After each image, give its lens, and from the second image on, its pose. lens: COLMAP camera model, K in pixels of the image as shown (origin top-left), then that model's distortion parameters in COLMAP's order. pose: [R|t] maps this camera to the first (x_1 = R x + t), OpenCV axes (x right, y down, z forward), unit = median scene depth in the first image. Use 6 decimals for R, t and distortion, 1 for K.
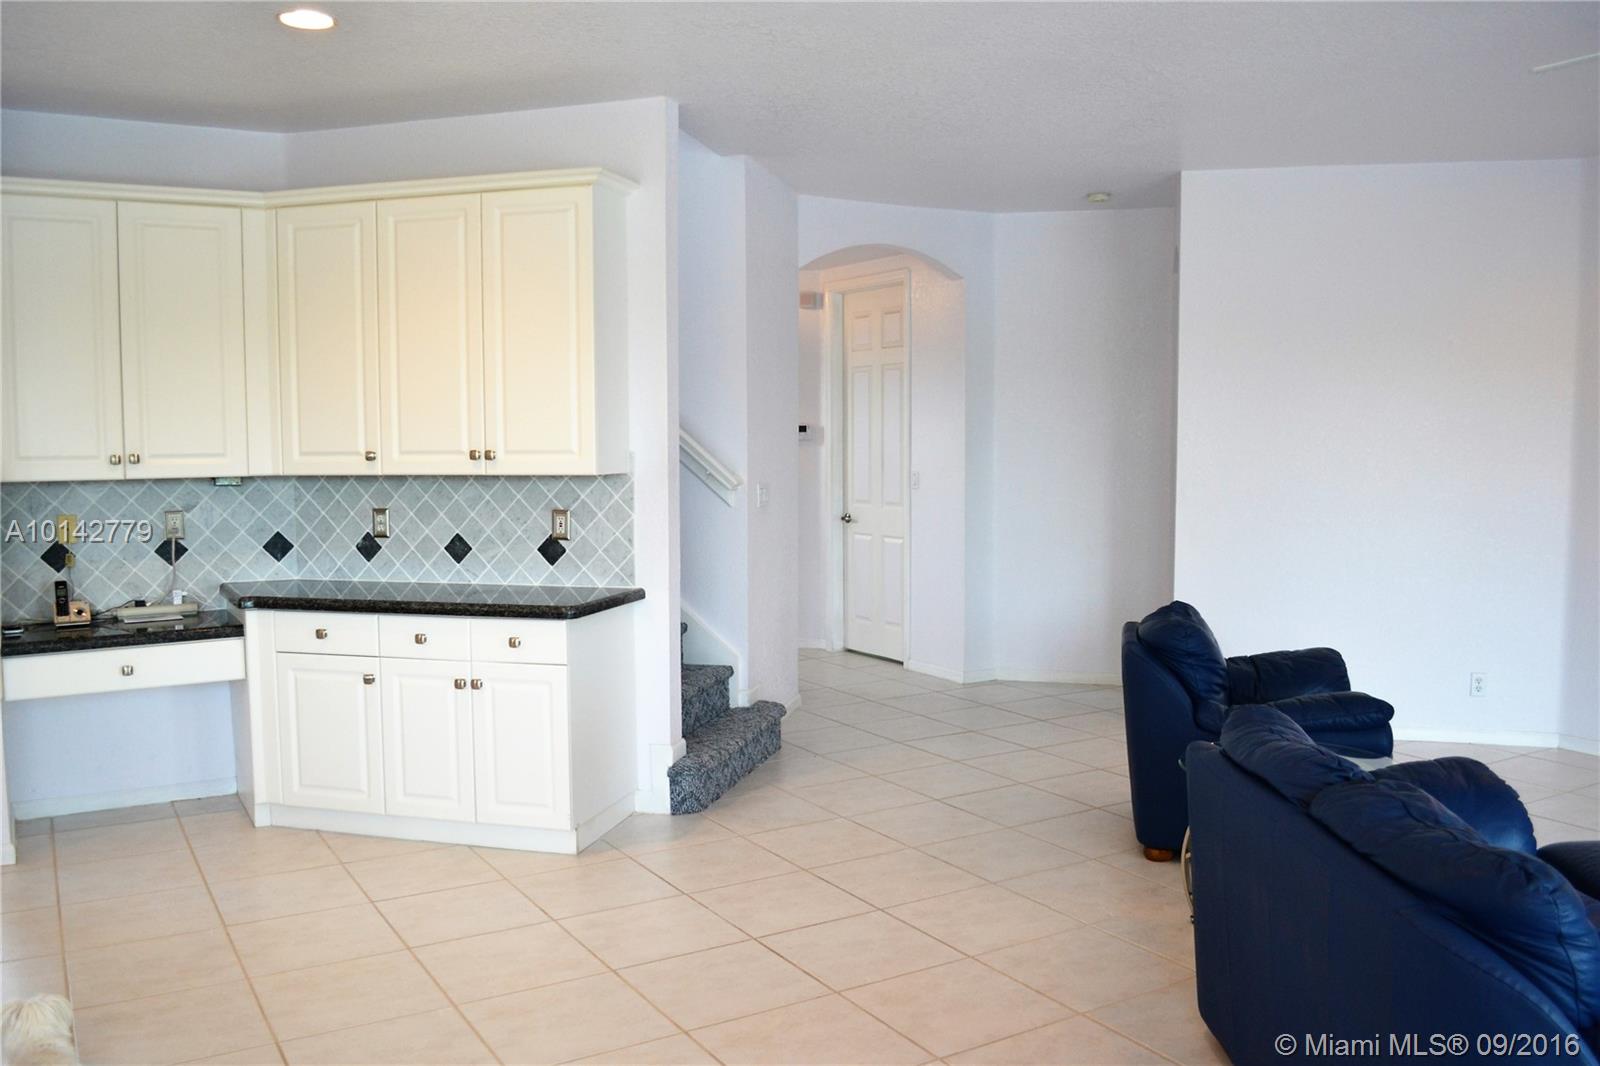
lens RADIAL K [[1283.4, 0, 853.5], [0, 1283.4, 565.4], [0, 0, 1]] dist [-0.087432, 0.009410]
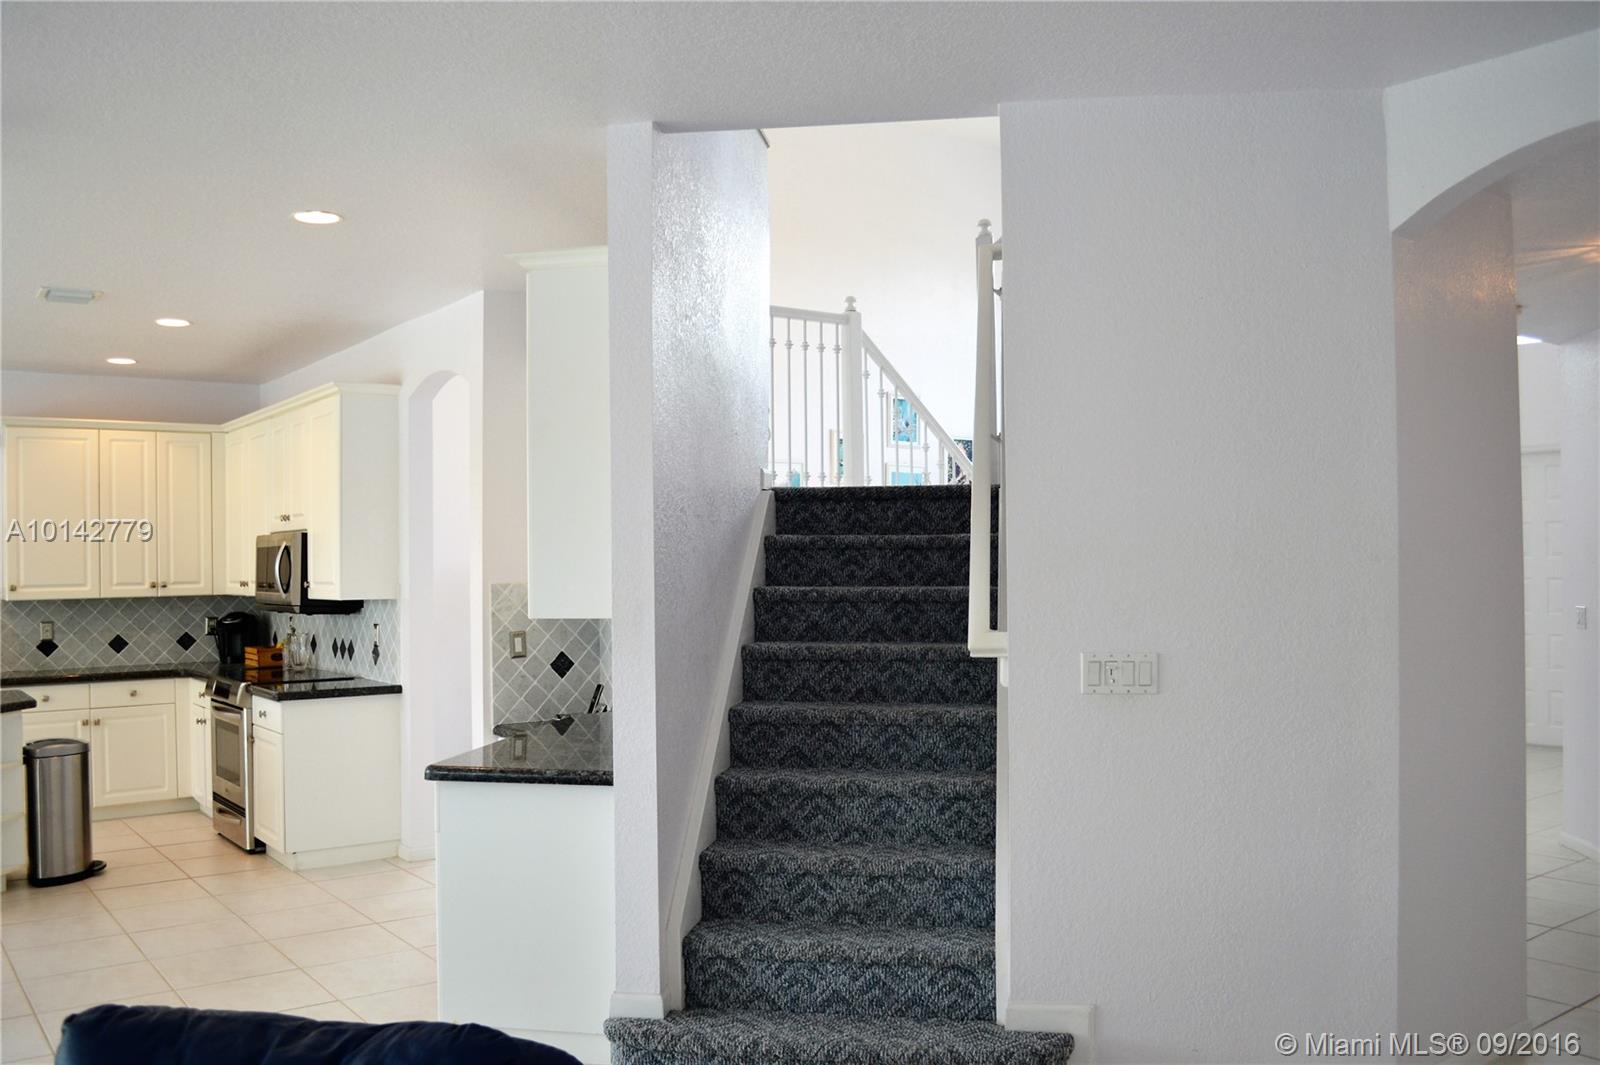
lens RADIAL K [[1355.1, 0, 798.6], [0, 1355.1, 536.8], [0, 0, 1]] dist [-0.039779, -0.005029]
pose [[0.071750, -0.013461, -0.997332, 1.633173], [-0.089371, 0.995800, -0.019870, -0.192544], [0.993411, 0.090558, 0.070245, 1.705506]]
